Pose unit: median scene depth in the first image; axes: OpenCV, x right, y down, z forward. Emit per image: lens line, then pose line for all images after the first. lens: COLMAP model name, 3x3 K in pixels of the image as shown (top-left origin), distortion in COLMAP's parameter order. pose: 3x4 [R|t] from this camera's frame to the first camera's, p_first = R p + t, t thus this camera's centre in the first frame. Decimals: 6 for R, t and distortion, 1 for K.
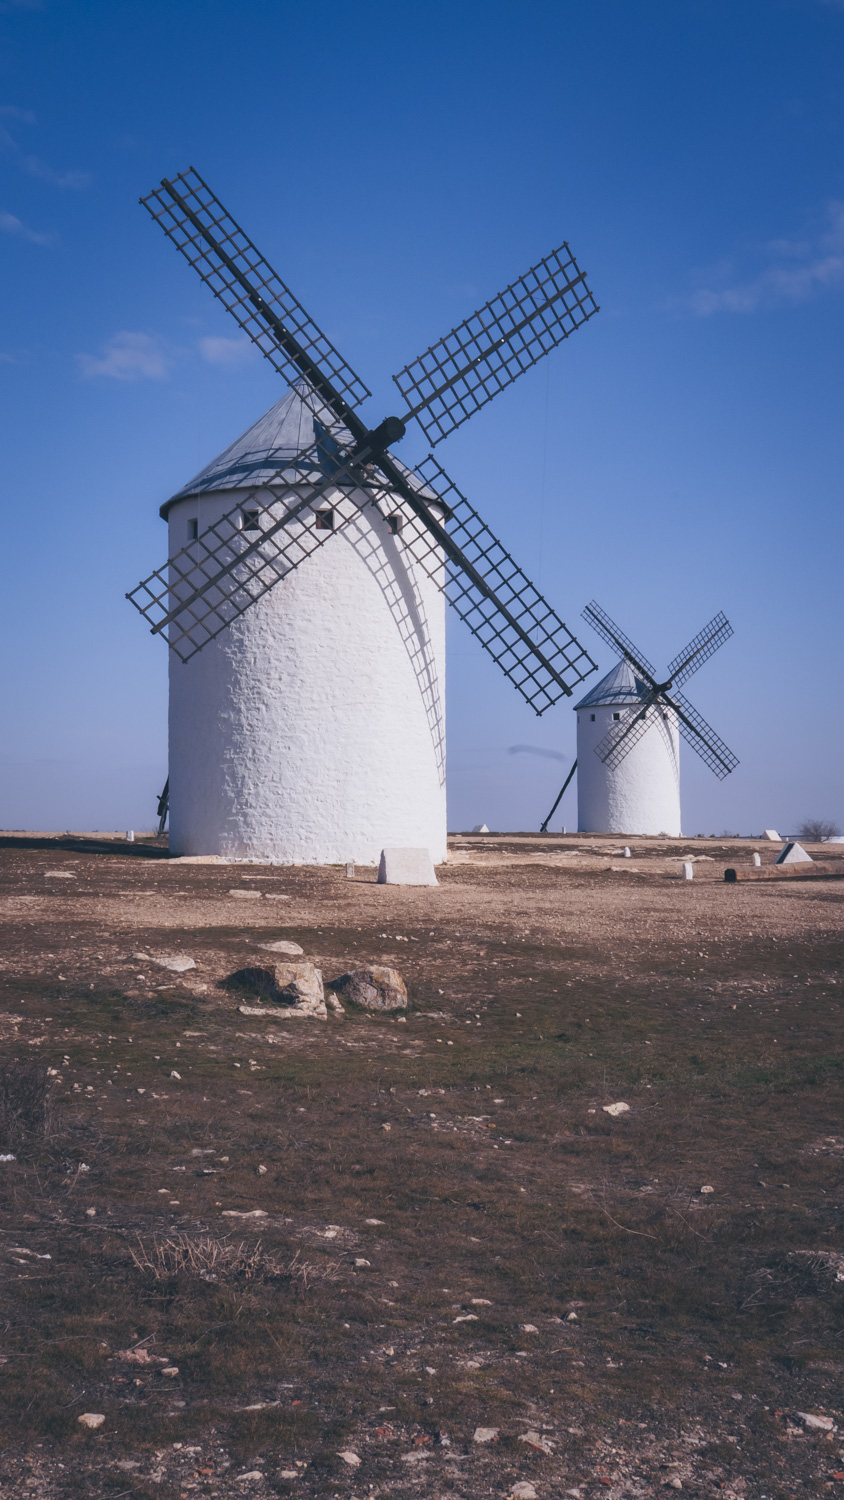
lens RADIAL K [[1700.1, 0, 422.0], [0, 1700.1, 750.0], [0, 0, 1]] dist [0.022704, 0.015455]
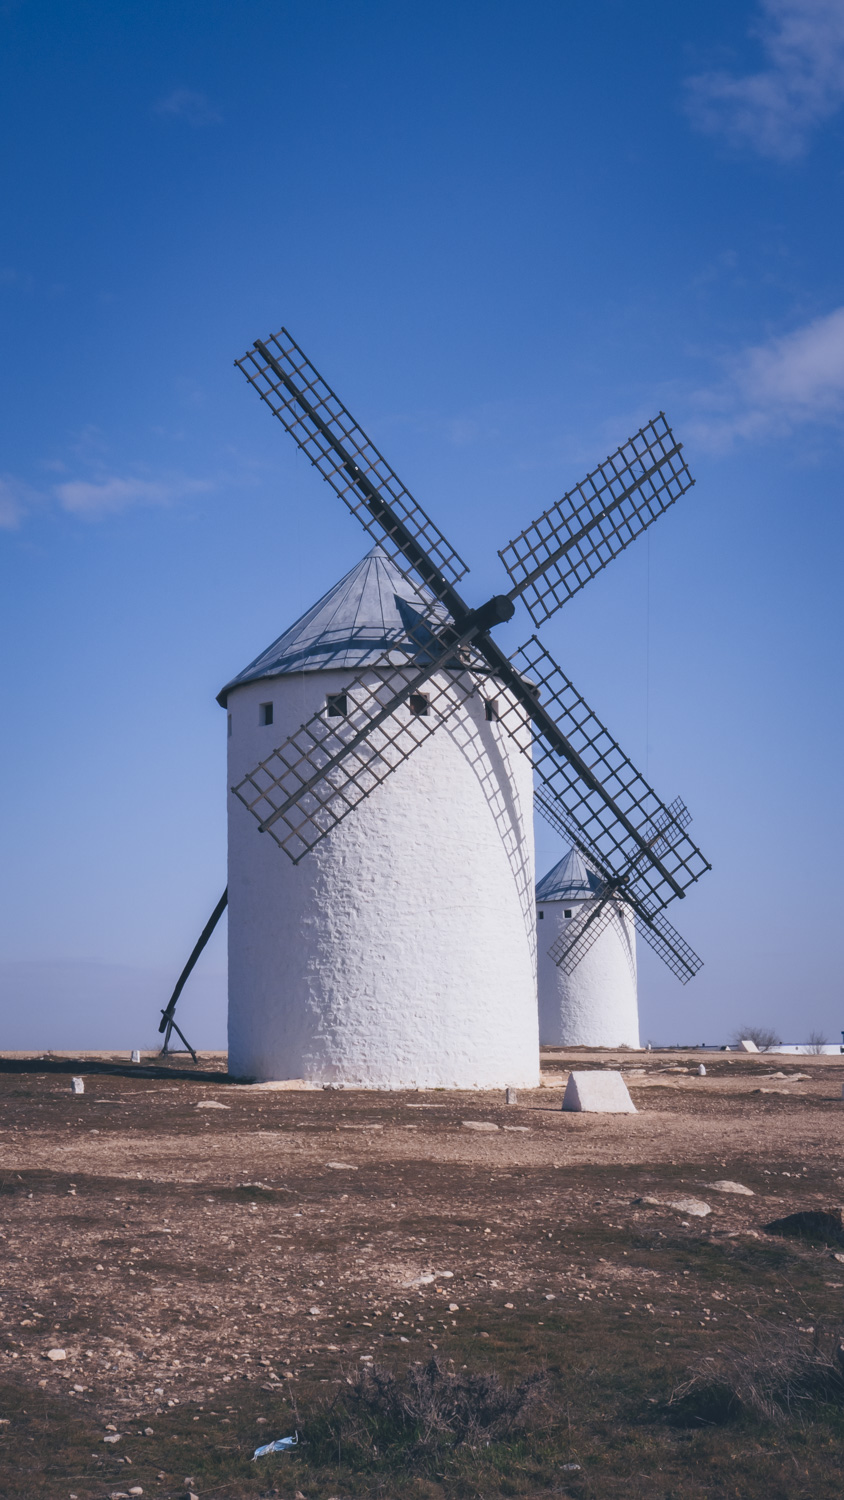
lens RADIAL K [[1926.1, 0, 422.0], [0, 1926.1, 750.0], [0, 0, 1]] dist [-0.010878, -0.007340]
pose [[0.995973, 0.004408, 0.089540, -0.147384], [0.004780, 0.994758, -0.102141, -0.006126], [-0.089521, 0.102158, 0.990732, -0.018665]]
